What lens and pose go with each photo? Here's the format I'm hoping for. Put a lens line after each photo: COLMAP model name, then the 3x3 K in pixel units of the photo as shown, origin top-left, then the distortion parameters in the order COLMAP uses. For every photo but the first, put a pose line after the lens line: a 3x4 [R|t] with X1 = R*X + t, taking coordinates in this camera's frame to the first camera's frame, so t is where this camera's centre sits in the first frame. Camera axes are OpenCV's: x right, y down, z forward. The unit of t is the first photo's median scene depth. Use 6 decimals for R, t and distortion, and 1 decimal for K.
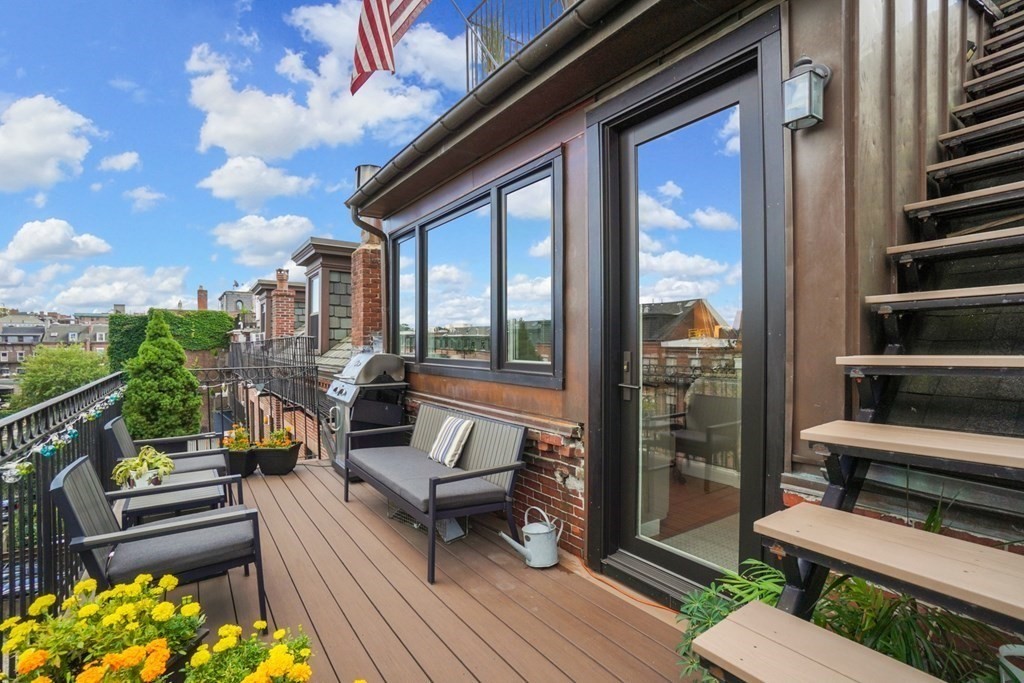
lens RADIAL K [[451.9, 0, 502.3], [0, 451.9, 336.1], [0, 0, 1]] dist [-0.062128, 0.020591]
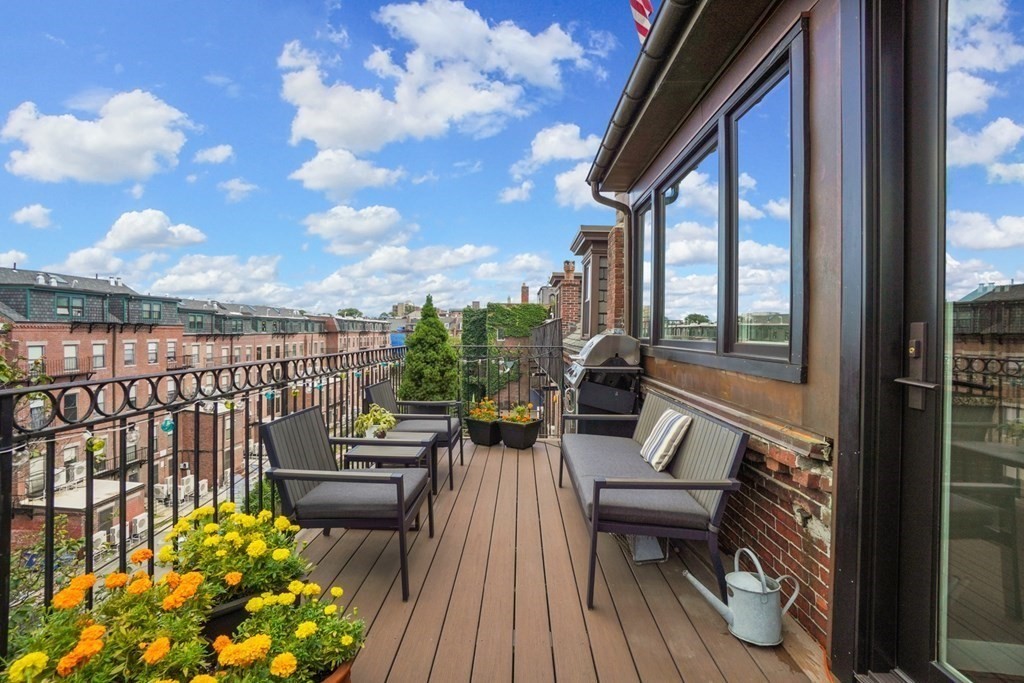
lens RADIAL K [[445.7, 0, 510.4], [0, 445.7, 326.0], [0, 0, 1]] dist [-0.057422, 0.019295]
pose [[0.804191, 0.003641, -0.594359, 0.154888], [-0.003910, 0.999992, 0.000836, 0.032887], [0.594358, 0.001651, 0.804199, 0.215017]]
